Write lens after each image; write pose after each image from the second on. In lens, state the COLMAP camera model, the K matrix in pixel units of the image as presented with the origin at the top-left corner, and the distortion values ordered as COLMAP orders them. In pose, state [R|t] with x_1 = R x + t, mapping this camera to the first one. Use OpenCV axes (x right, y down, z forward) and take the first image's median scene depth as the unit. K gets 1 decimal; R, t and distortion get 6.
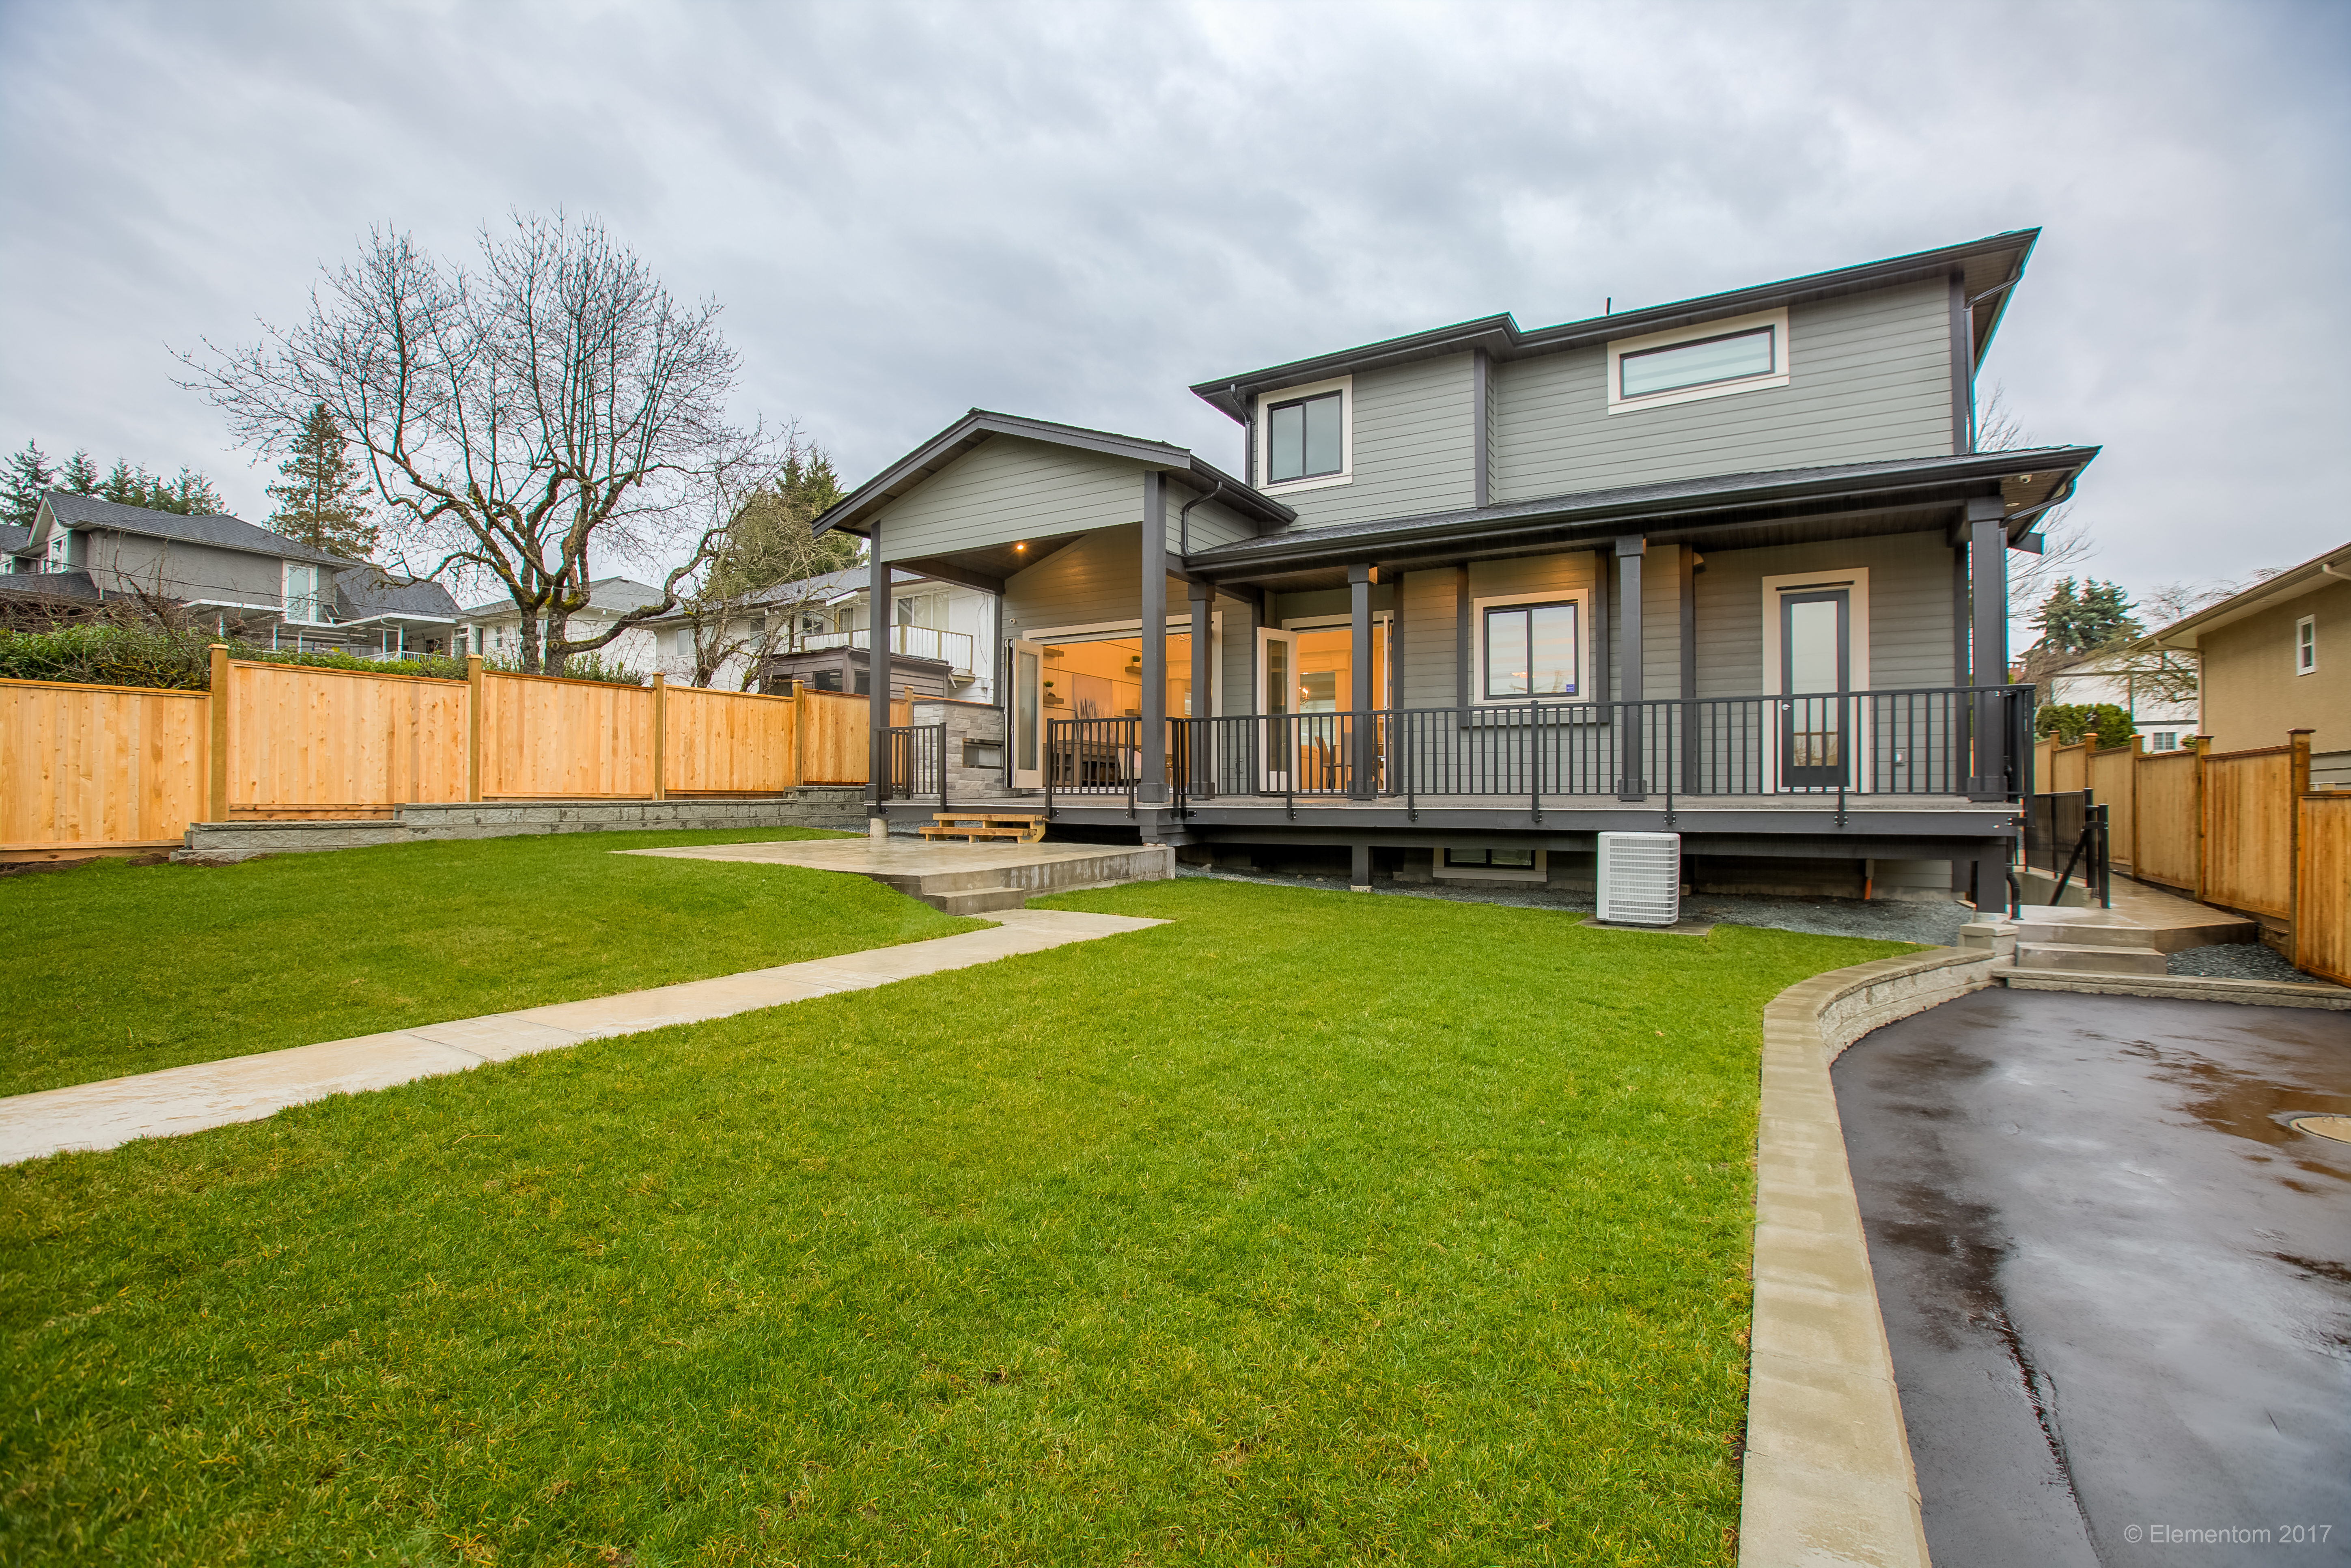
lens RADIAL K [[1055.4, 0, 1171.2], [0, 1055.4, 787.3], [0, 0, 1]] dist [-0.044718, 0.012493]
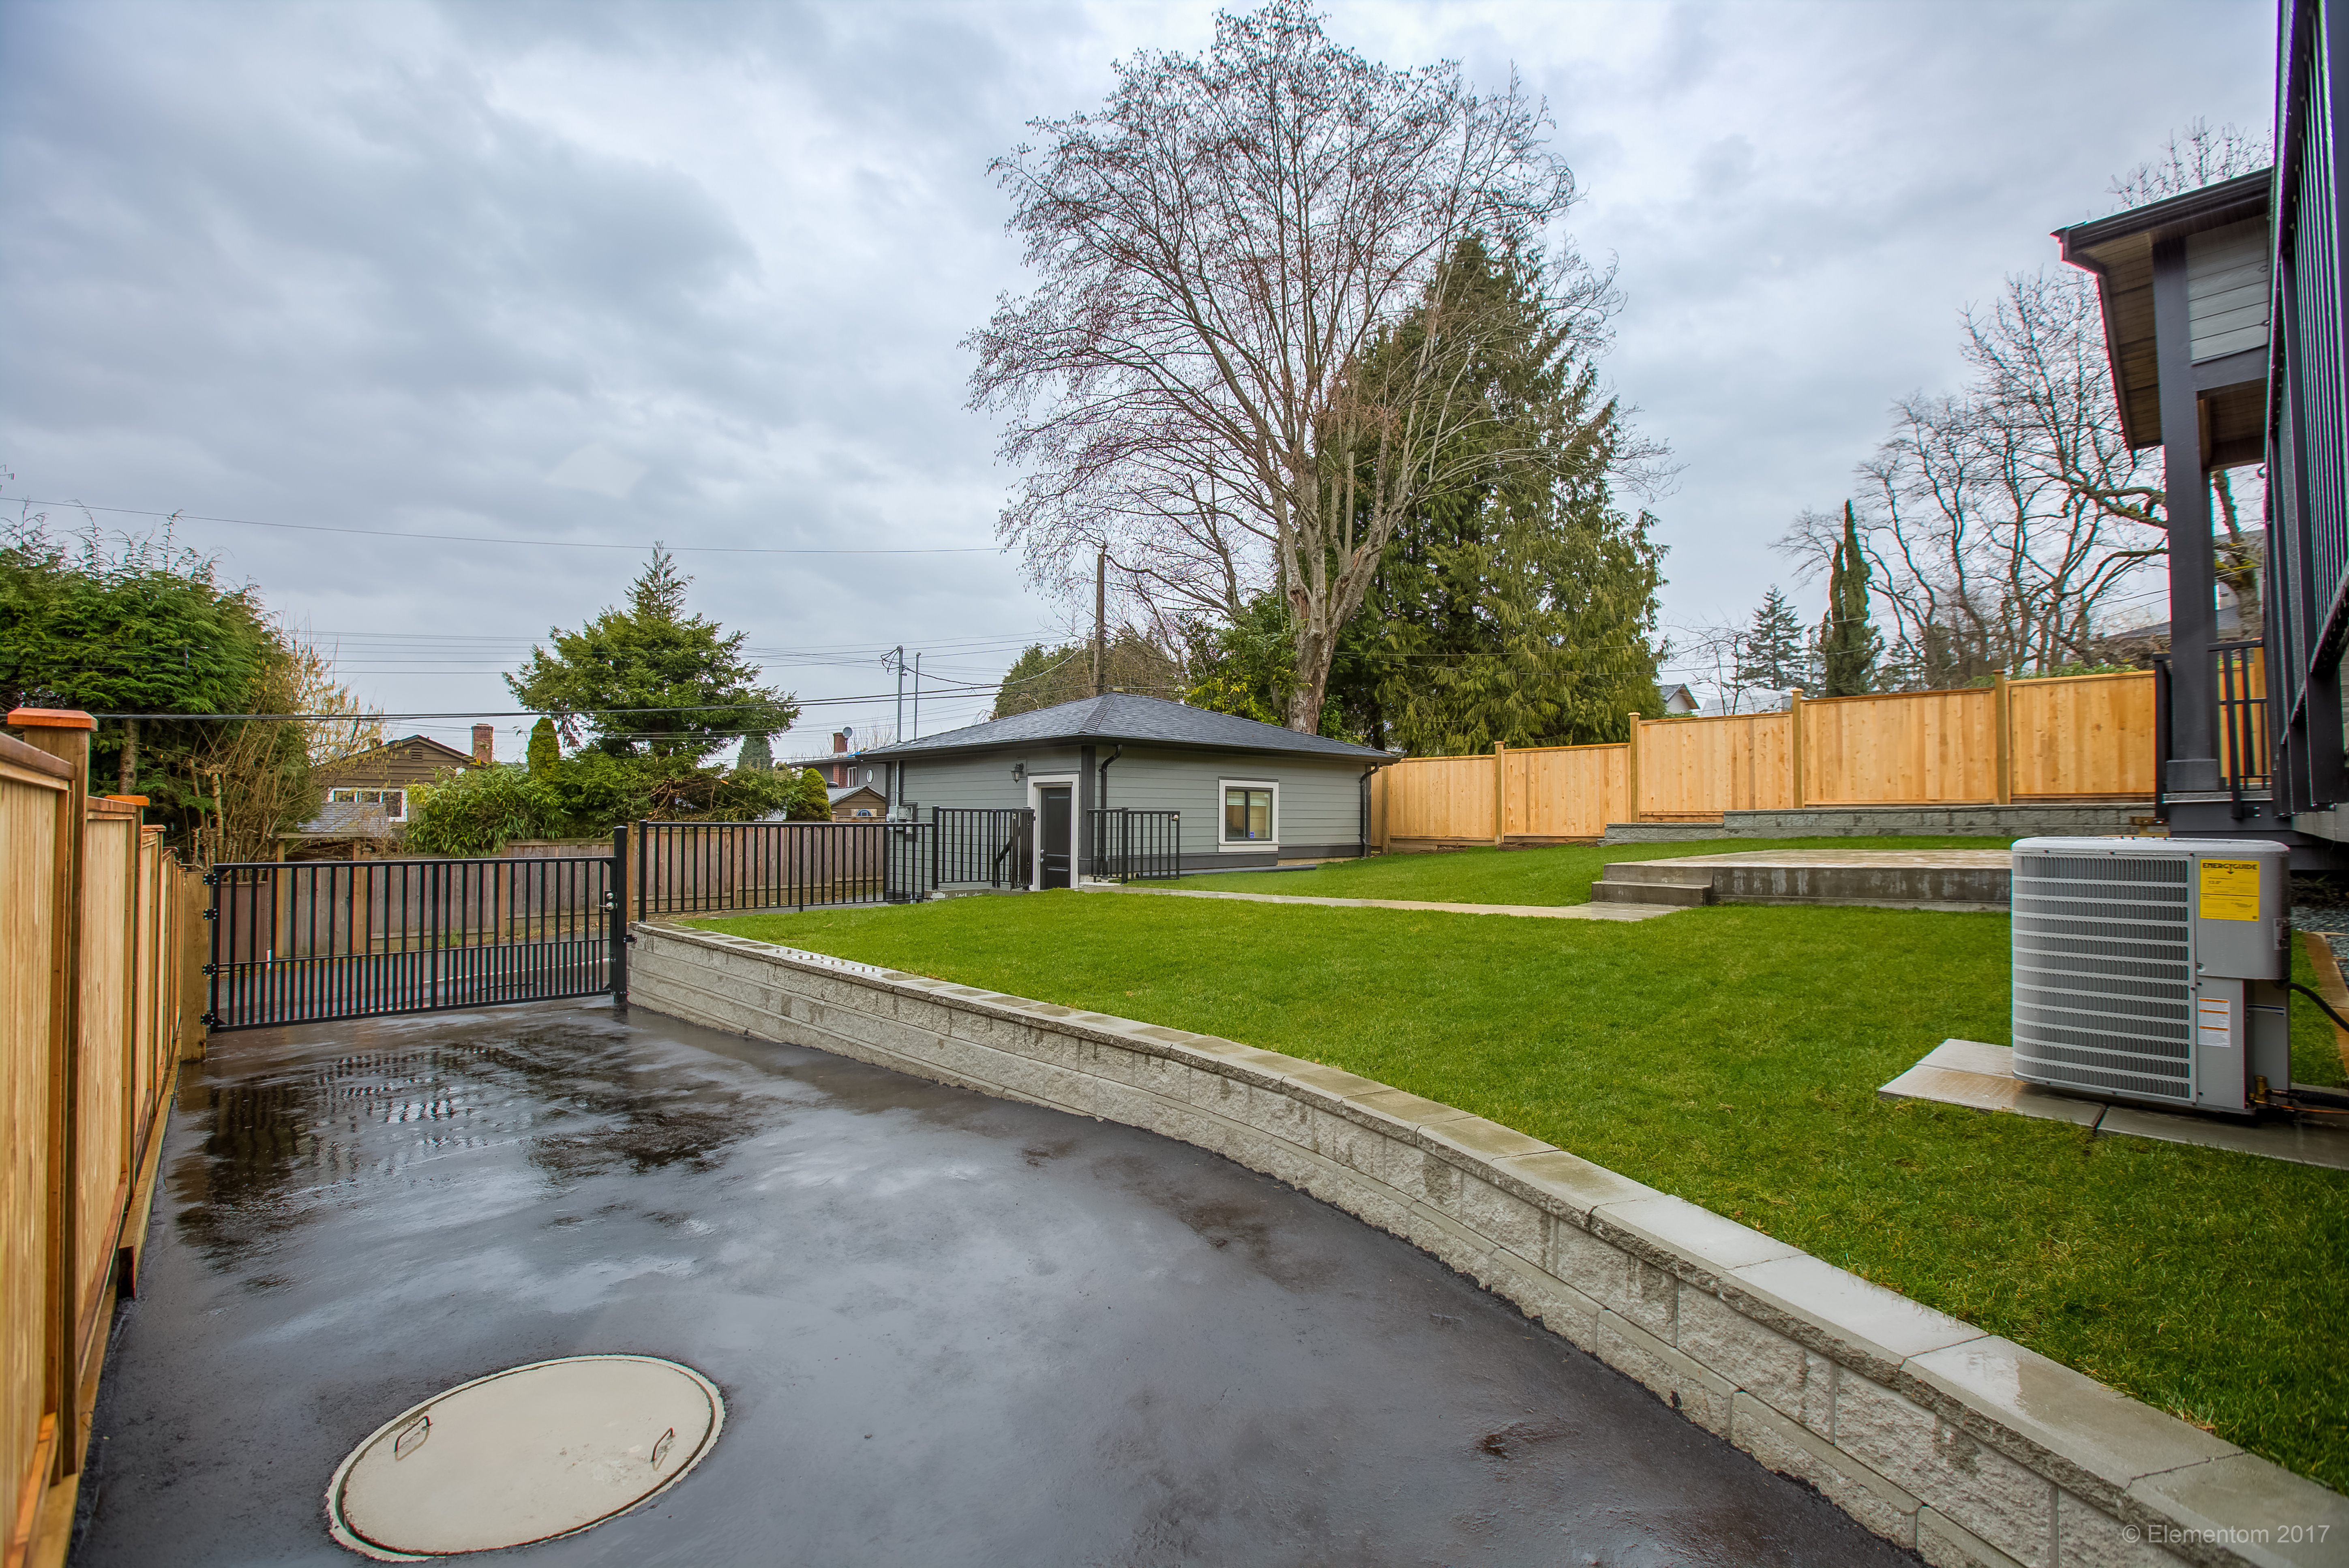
lens RADIAL K [[1059.1, 0, 1163.6], [0, 1059.1, 796.8], [0, 0, 1]] dist [-0.071090, 0.033934]
pose [[-0.280249, -0.027426, -0.959536, 0.649394], [0.008371, 0.999484, -0.031013, 0.028652], [0.959891, -0.016724, -0.279874, 0.574473]]
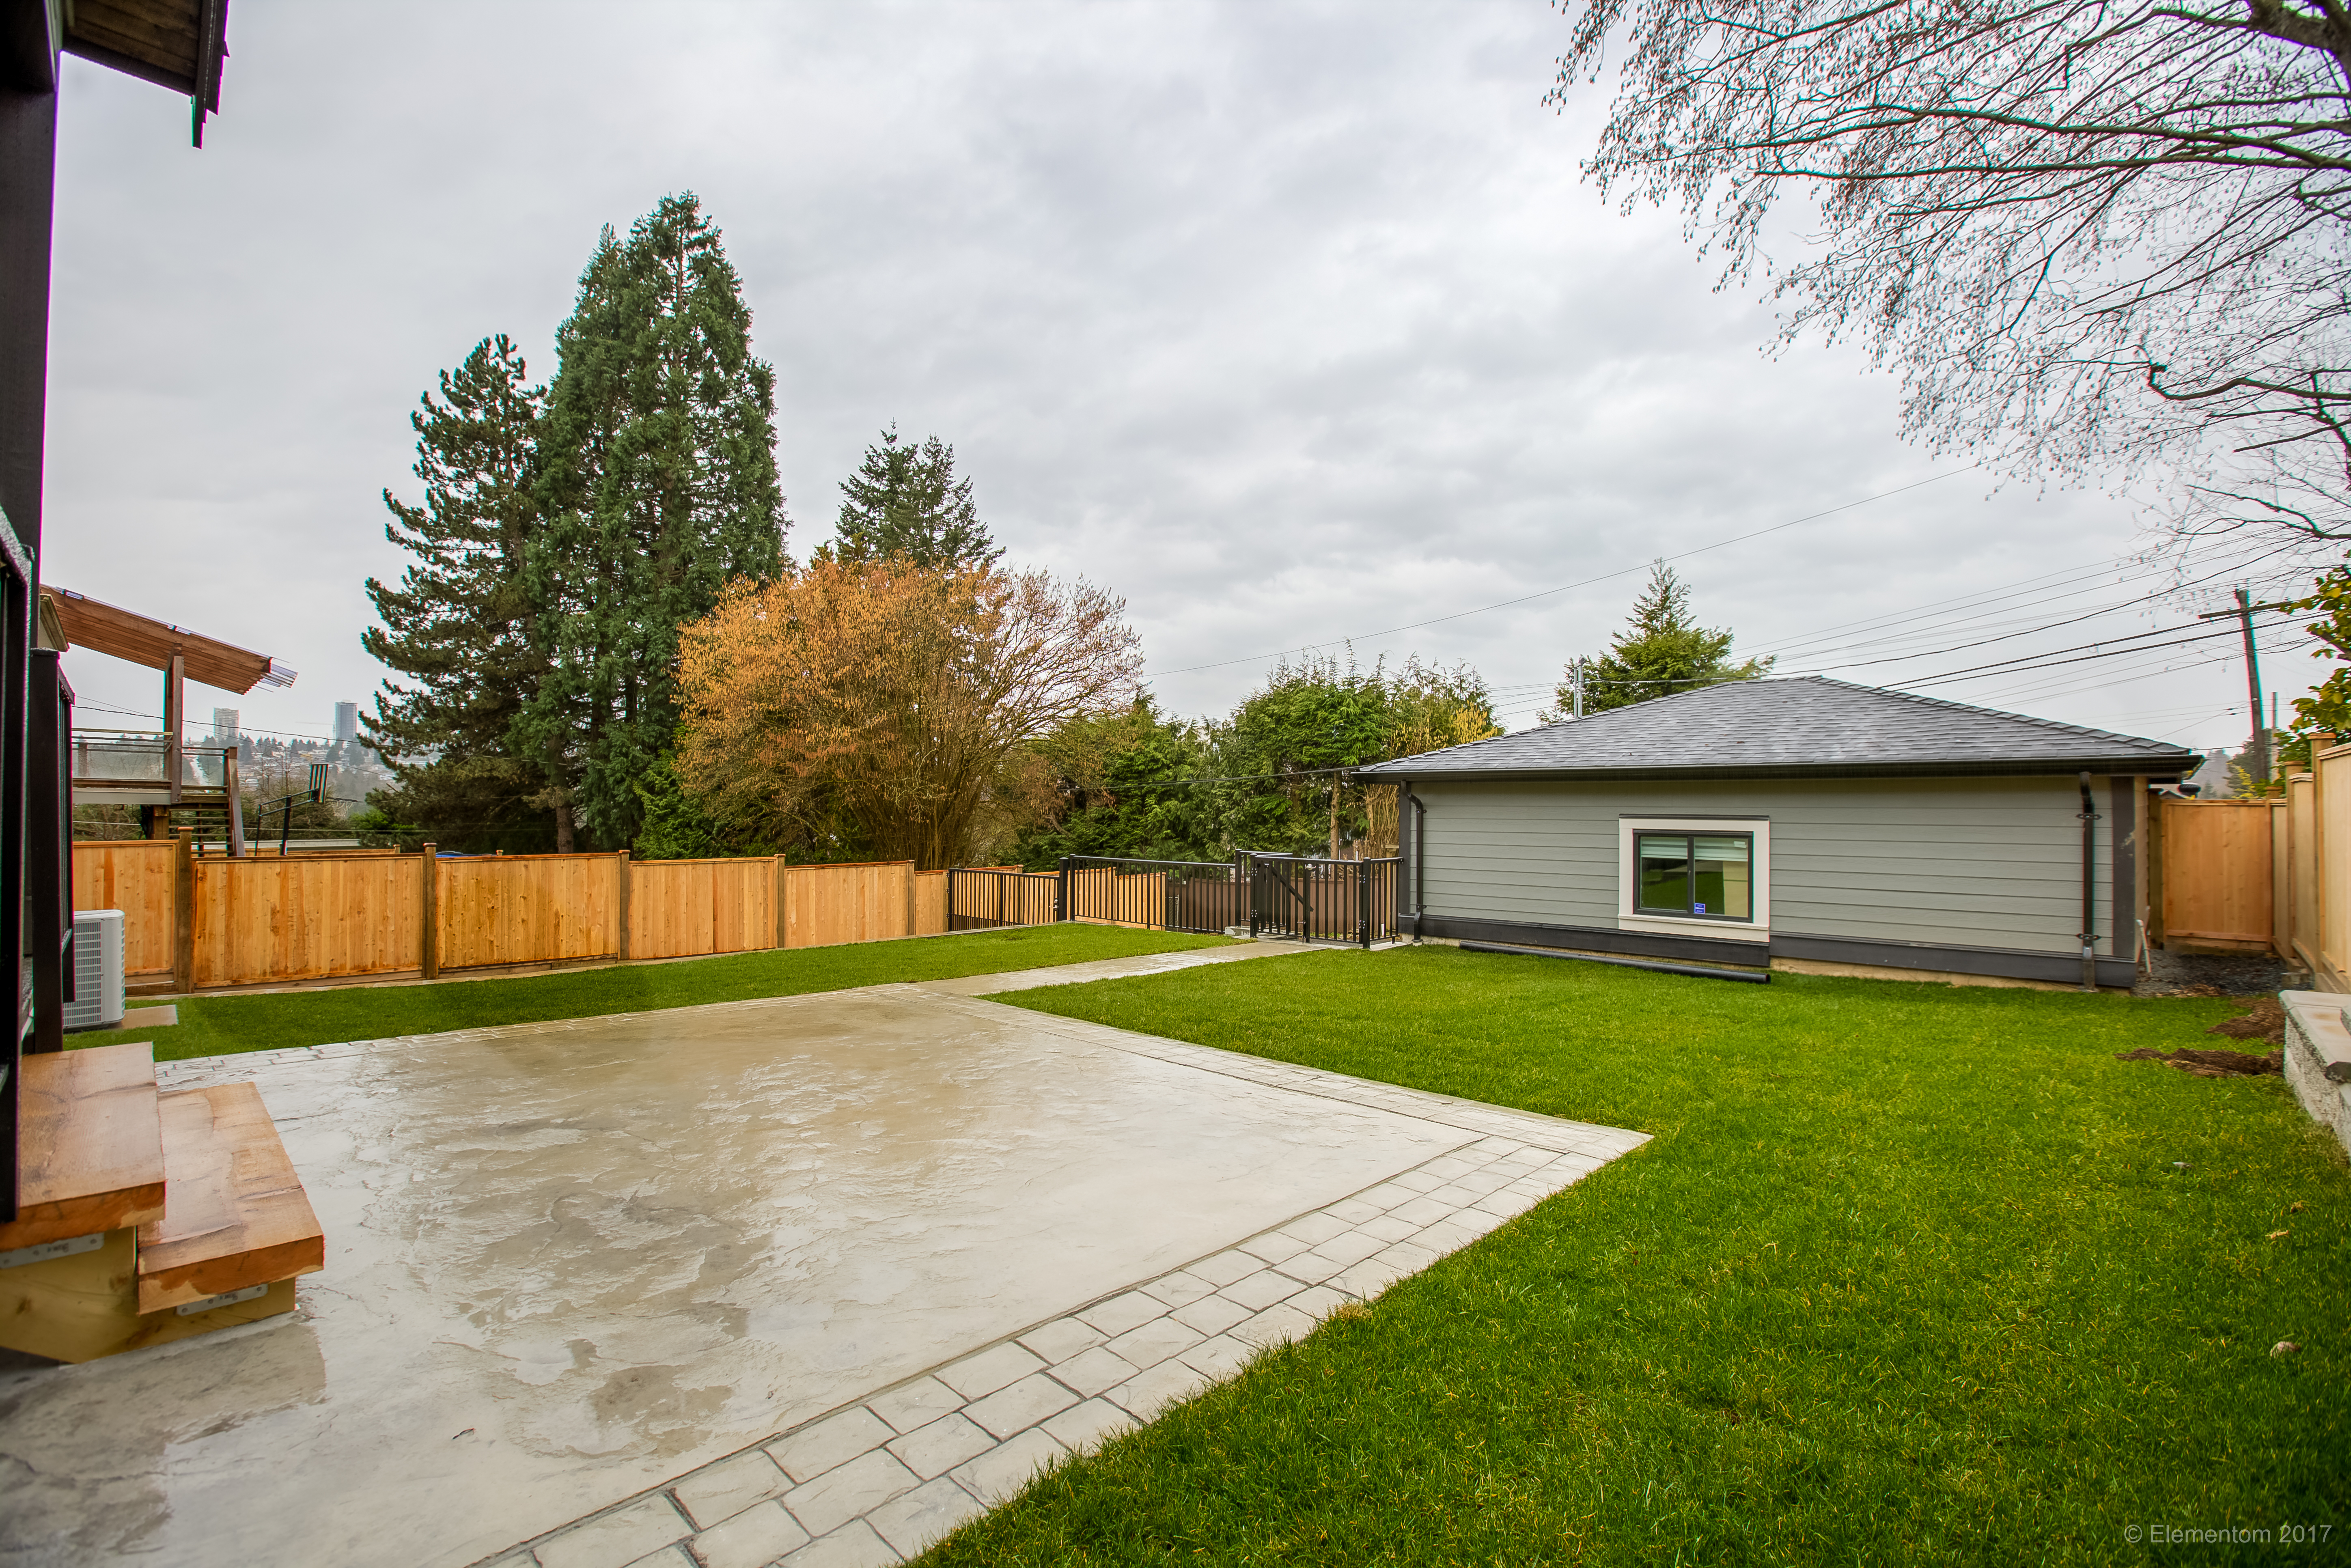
lens RADIAL K [[1053.2, 0, 1171.2], [0, 1053.2, 788.8], [0, 0, 1]] dist [-0.044995, 0.012945]
pose [[-0.971012, -0.002214, 0.239021, -0.412330], [-0.008241, 0.999673, -0.024219, -0.029849], [-0.238889, -0.025487, -0.970712, 1.147901]]
